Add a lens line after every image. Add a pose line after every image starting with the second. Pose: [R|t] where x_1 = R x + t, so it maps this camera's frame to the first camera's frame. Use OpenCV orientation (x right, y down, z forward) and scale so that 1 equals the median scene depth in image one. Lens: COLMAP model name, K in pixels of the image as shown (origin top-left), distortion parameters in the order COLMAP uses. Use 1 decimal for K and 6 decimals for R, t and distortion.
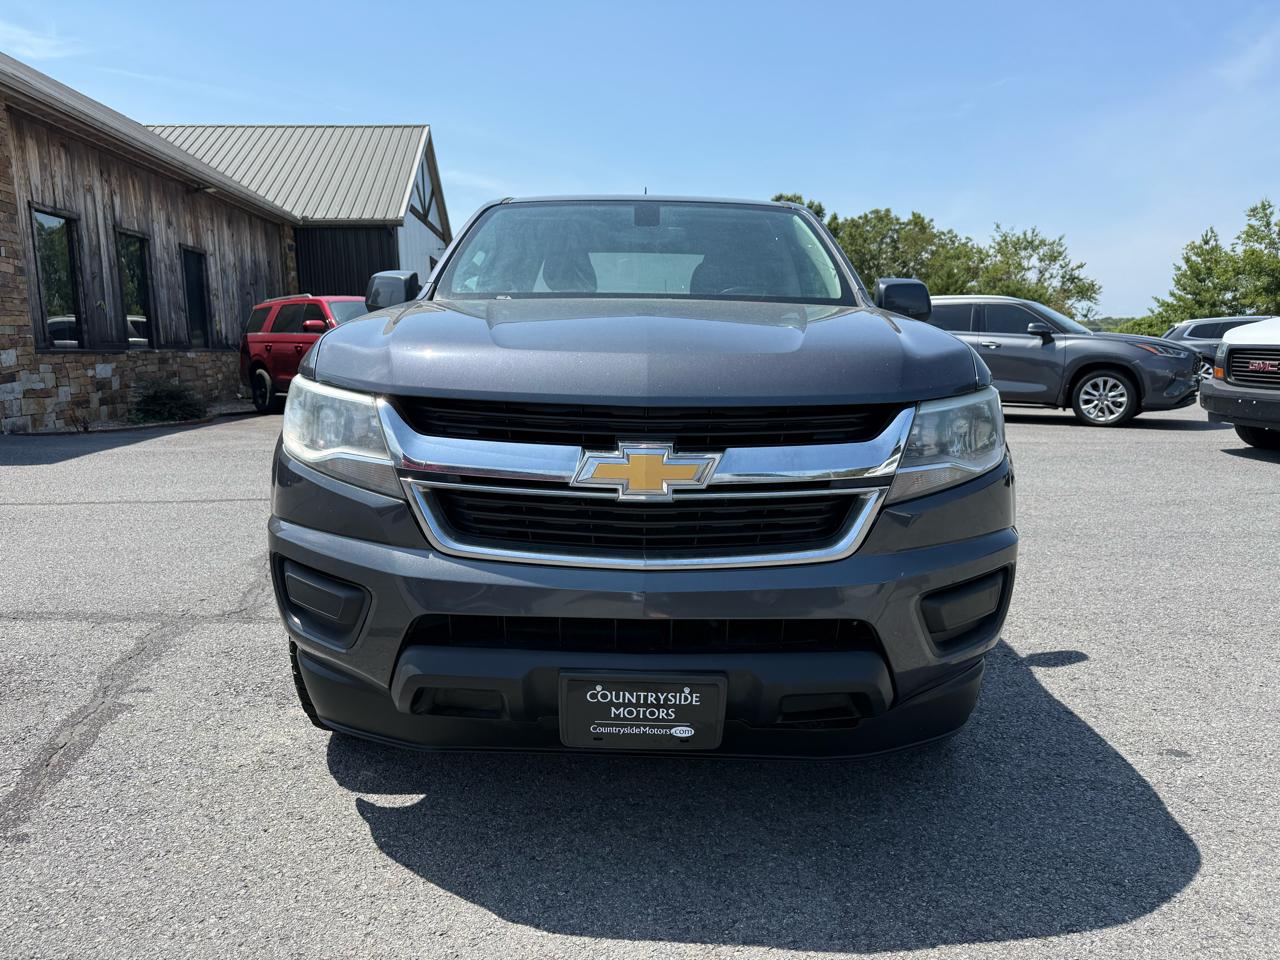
lens RADIAL K [[905.9, 0, 646.7], [0, 905.9, 490.1], [0, 0, 1]] dist [0.020759, -0.025640]
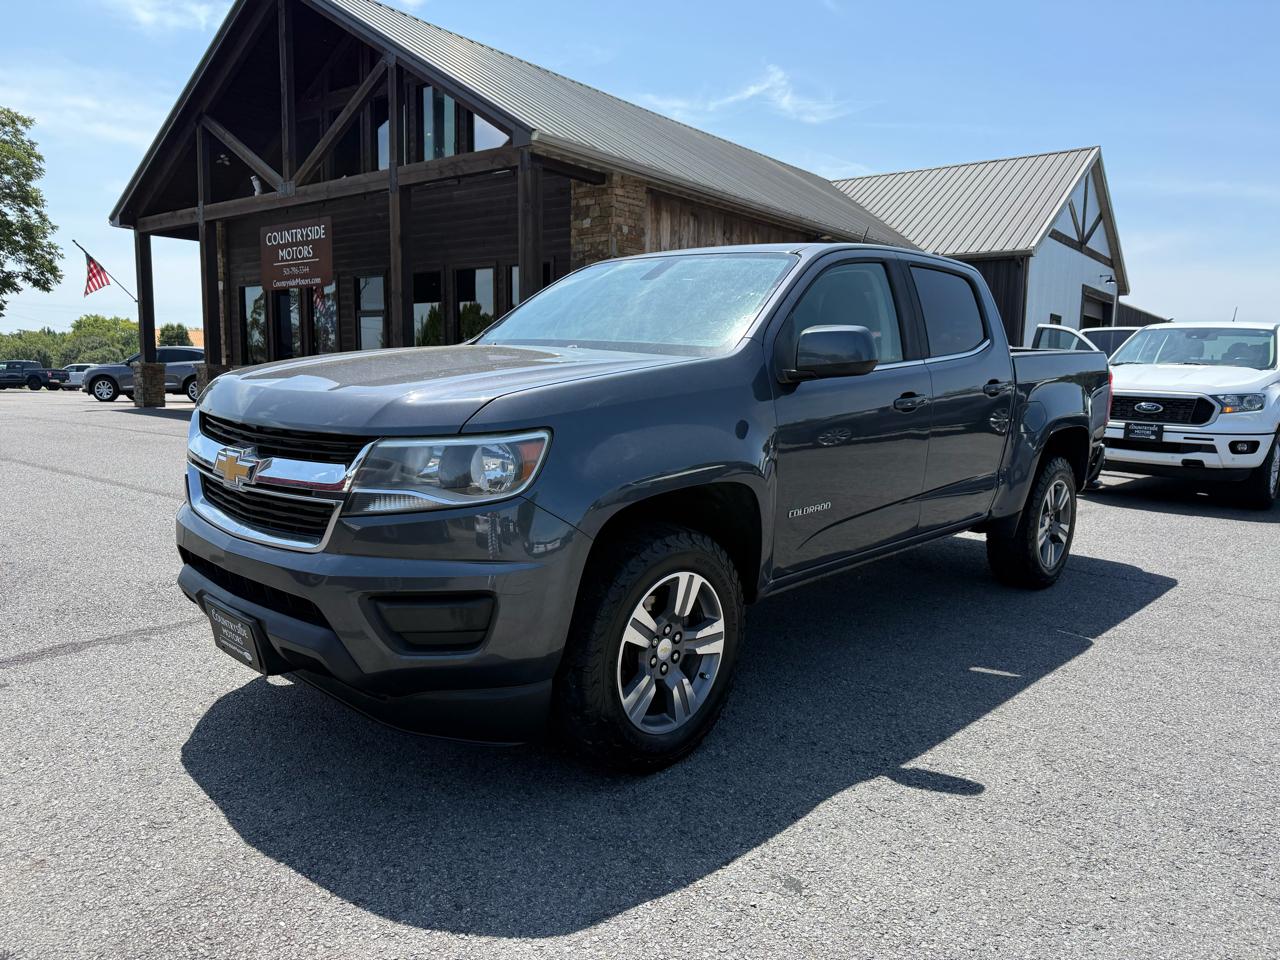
lens RADIAL K [[905.9, 0, 636.6], [0, 905.9, 496.7], [0, 0, 1]] dist [0.020759, -0.025640]
pose [[0.725379, 0.118978, -0.677990, 0.230172], [-0.136844, 0.990215, 0.027360, -0.016291], [0.674611, 0.072932, 0.734562, 0.057671]]
